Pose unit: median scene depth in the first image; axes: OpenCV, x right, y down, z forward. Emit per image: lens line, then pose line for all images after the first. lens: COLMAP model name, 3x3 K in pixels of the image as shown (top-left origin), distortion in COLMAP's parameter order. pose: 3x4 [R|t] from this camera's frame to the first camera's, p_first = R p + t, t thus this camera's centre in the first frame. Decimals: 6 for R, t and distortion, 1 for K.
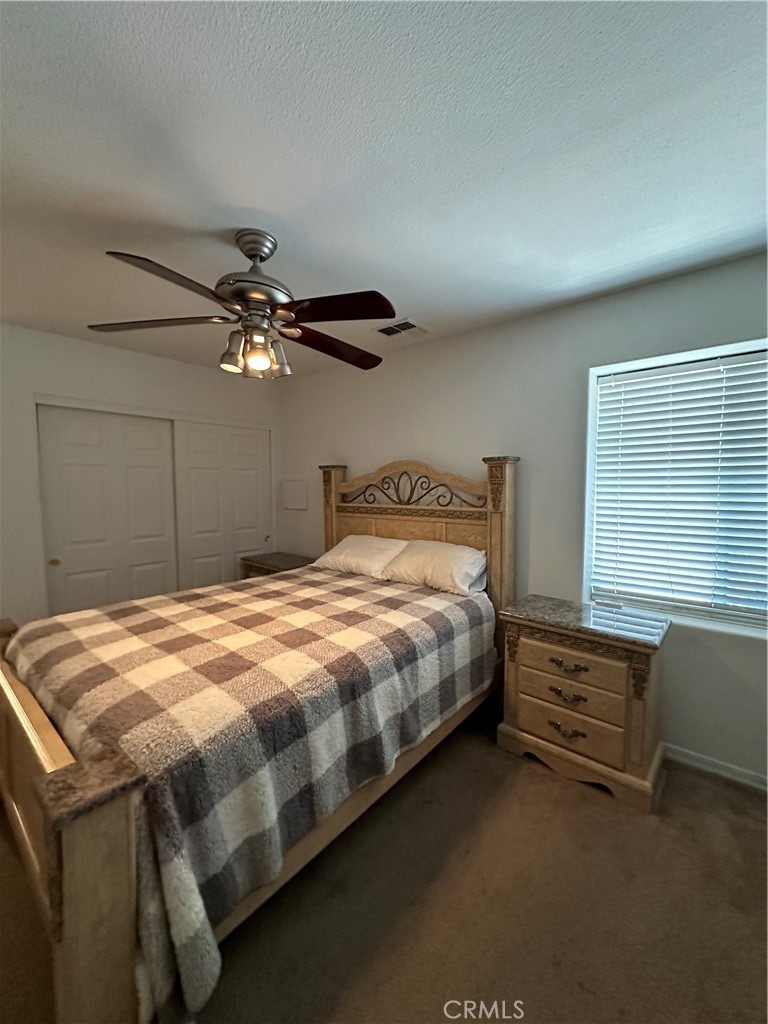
lens RADIAL K [[405.6, 0, 383.7], [0, 405.6, 508.0], [0, 0, 1]] dist [0.001803, 0.000615]
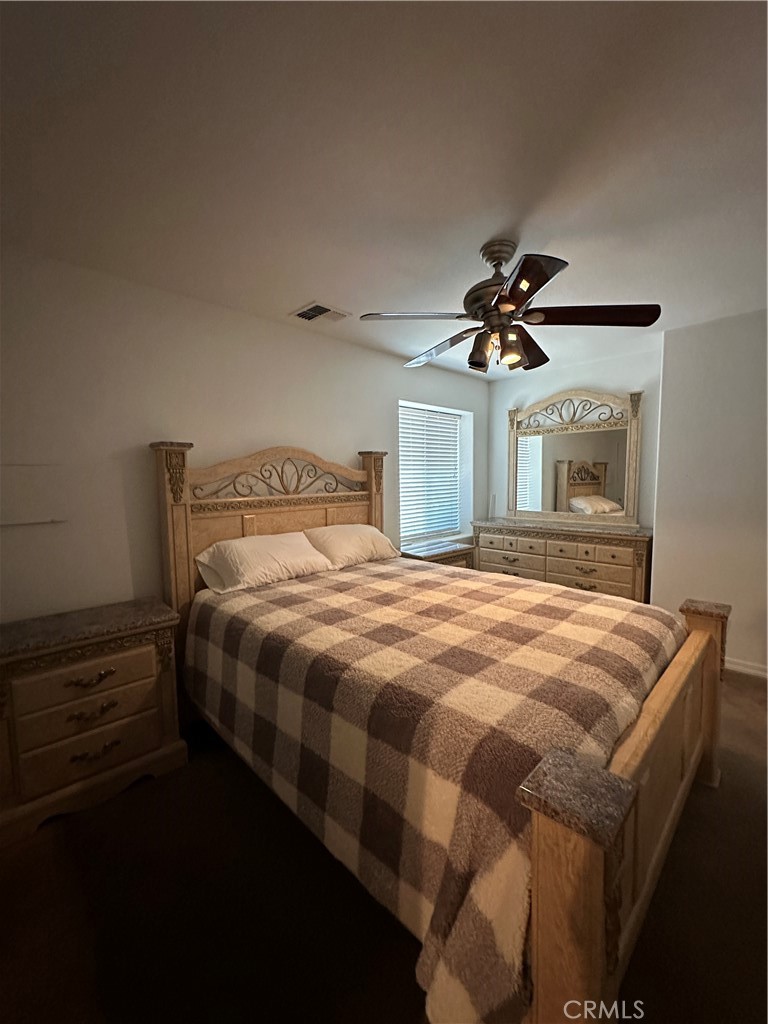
lens RADIAL K [[405.6, 0, 383.8], [0, 405.6, 511.7], [0, 0, 1]] dist [0.001803, 0.000615]
pose [[0.112709, -0.092171, 0.989344, -0.874400], [0.059021, 0.994551, 0.085932, -0.036925], [-0.991874, 0.048707, 0.117535, 0.698273]]
